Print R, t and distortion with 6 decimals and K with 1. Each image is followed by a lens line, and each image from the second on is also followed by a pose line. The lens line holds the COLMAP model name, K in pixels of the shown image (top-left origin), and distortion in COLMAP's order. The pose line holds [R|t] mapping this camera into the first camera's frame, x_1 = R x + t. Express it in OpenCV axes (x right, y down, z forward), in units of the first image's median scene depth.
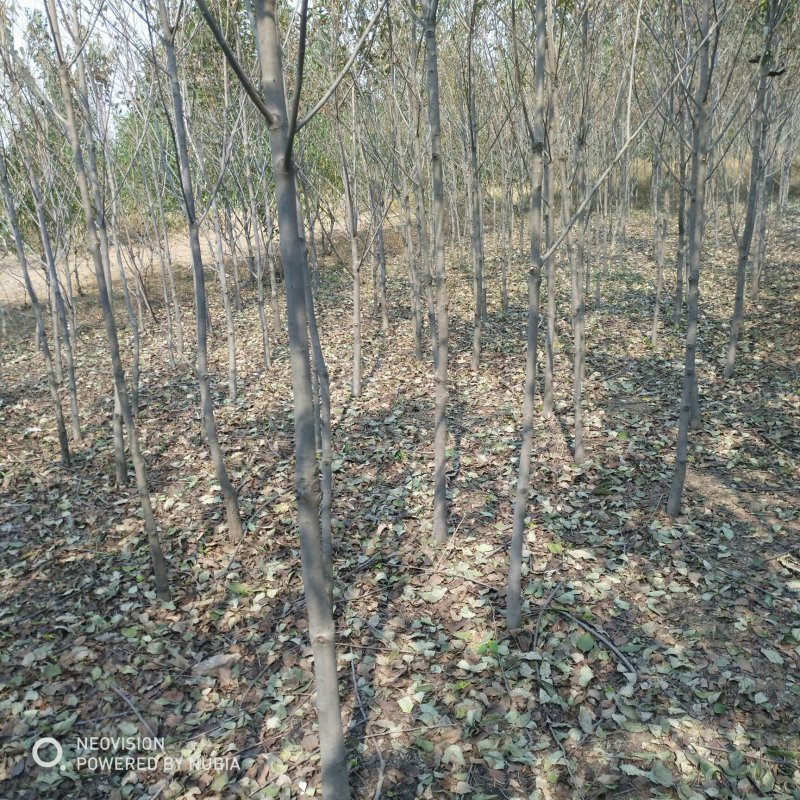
lens RADIAL K [[770.8, 0, 398.7], [0, 770.8, 399.6], [0, 0, 1]] dist [0.002599, 0.000000]
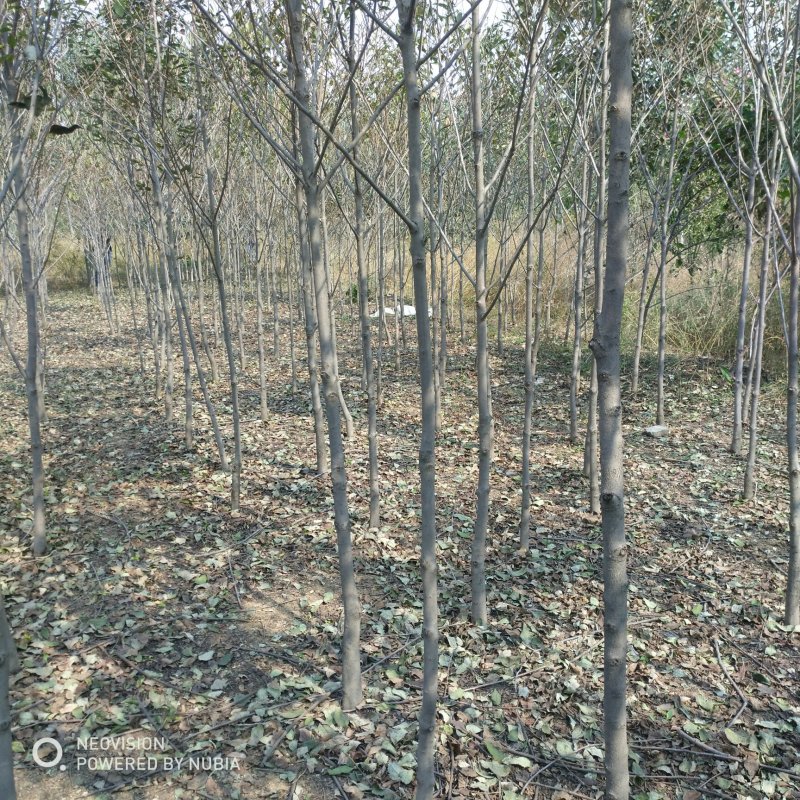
lens RADIAL K [[770.8, 0, 398.6], [0, 770.8, 401.3], [0, 0, 1]] dist [0.002599, 0.000000]
pose [[0.631866, -0.105643, 0.767844, 0.105076], [0.189414, 0.981677, -0.020808, -0.094116], [-0.751577, 0.158588, 0.640299, 0.275913]]
